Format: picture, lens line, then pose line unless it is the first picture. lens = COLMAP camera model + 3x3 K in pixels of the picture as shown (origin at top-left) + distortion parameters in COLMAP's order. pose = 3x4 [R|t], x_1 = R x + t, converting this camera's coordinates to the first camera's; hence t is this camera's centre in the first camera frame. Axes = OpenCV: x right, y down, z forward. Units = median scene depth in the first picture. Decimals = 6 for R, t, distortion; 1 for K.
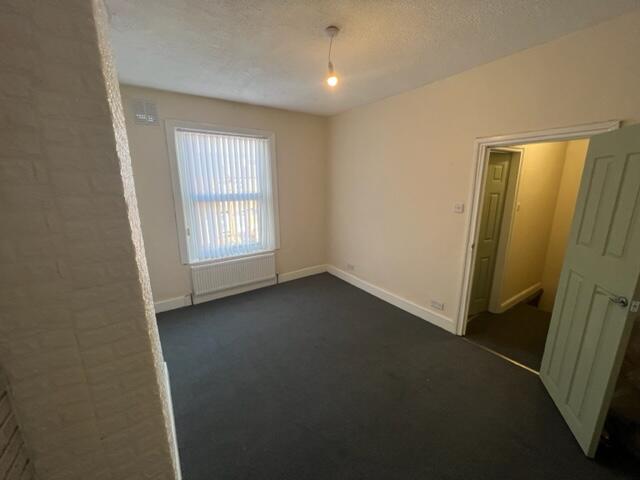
lens RADIAL K [[256.4, 0, 320.0], [0, 256.4, 240.0], [0, 0, 1]] dist [0.000067, 0.000068]
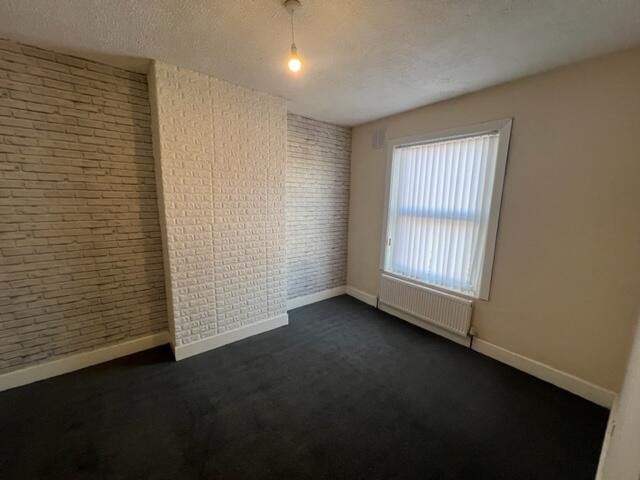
lens RADIAL K [[256.4, 0, 320.0], [0, 256.4, 240.0], [0, 0, 1]] dist [0.000067, 0.000068]
pose [[0.063253, 0.171950, -0.983073, 0.439210], [-0.235176, 0.959873, 0.152760, -0.115968], [0.969892, 0.221533, 0.101153, 0.526564]]
